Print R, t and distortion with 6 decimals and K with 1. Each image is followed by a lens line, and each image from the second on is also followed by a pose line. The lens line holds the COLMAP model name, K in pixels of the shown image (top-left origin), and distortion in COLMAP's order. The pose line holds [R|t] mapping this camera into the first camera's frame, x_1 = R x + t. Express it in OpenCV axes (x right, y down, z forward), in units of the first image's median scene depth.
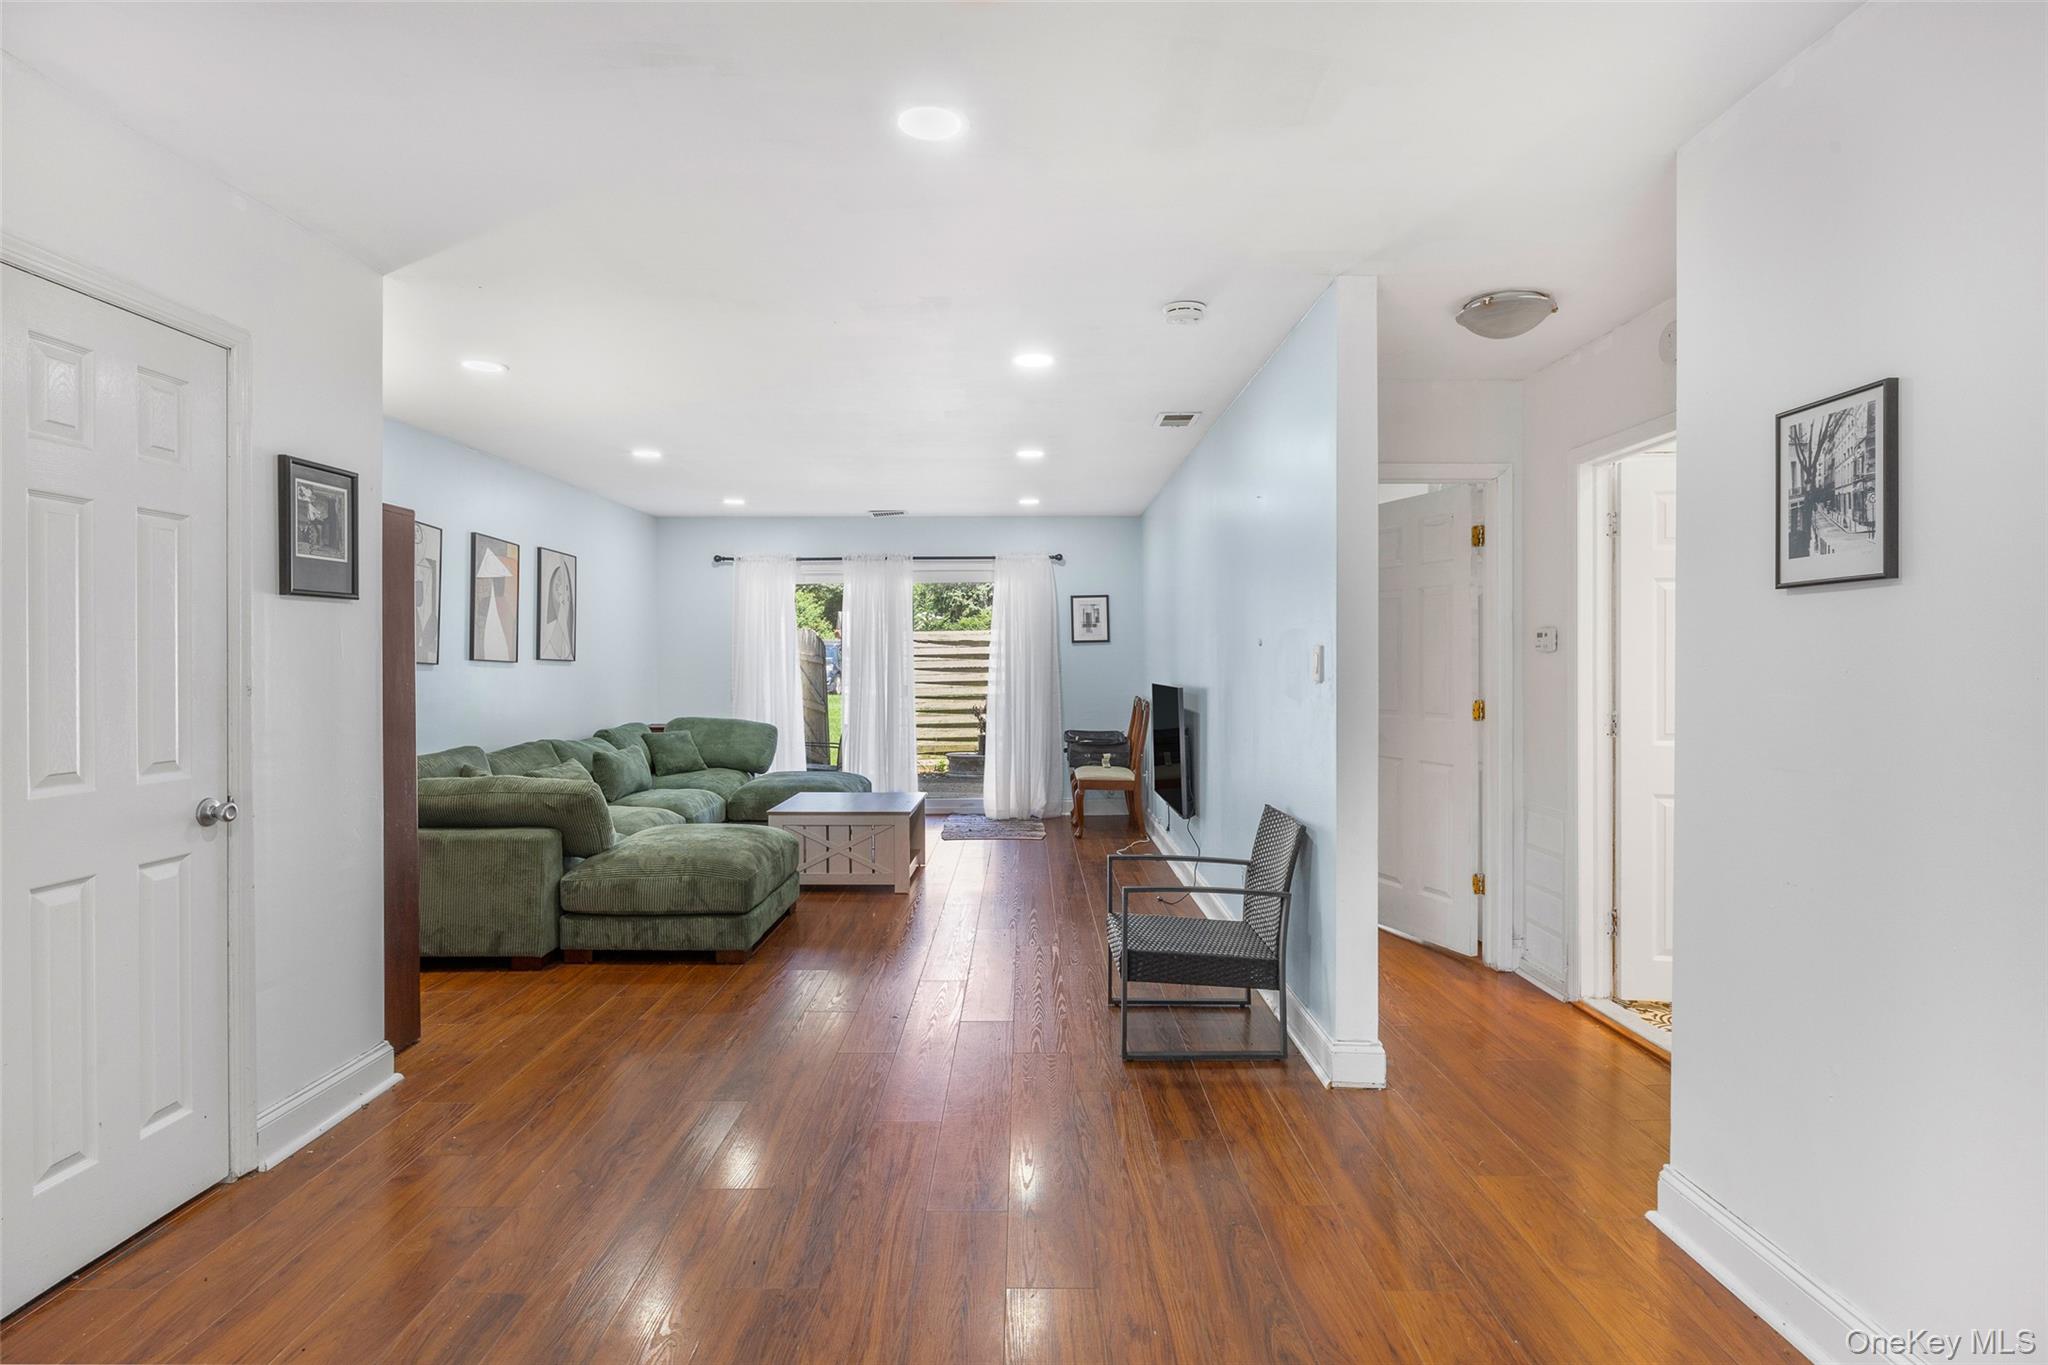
lens RADIAL K [[1046.6, 0, 1023.4], [0, 1046.6, 677.0], [0, 0, 1]] dist [0.001826, 0.000085]
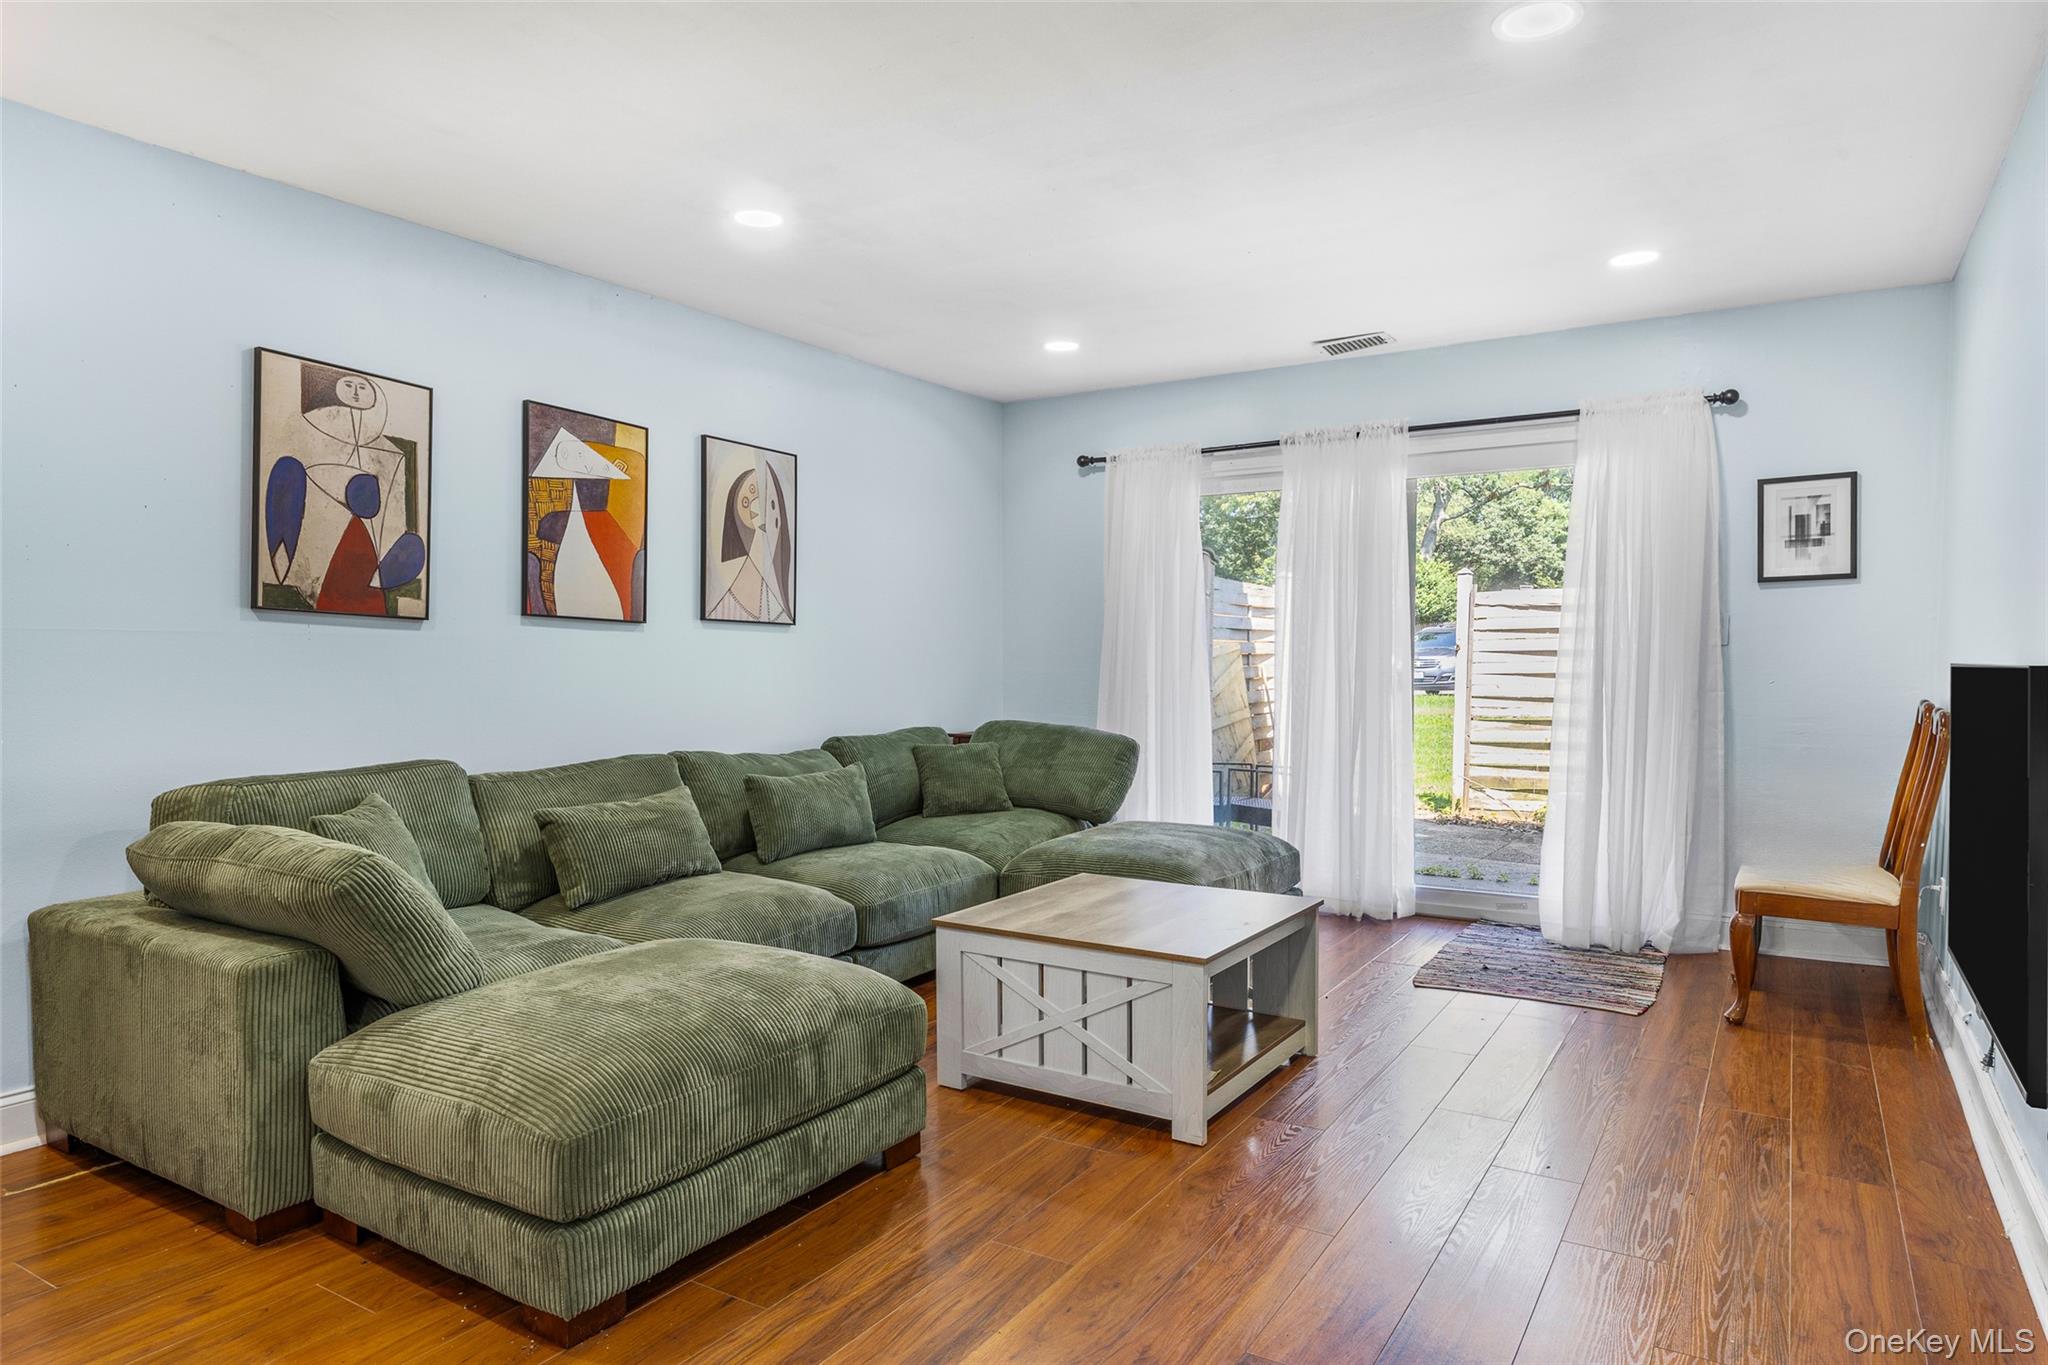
lens RADIAL K [[1238.5, 0, 1017.2], [0, 1238.5, 723.1], [0, 0, 1]] dist [-0.007477, 0.001157]
pose [[0.848165, 0.026643, -0.529061, 0.066973], [-0.006018, 0.999155, 0.040668, 0.011036], [0.529697, -0.031309, 0.847609, 0.408021]]
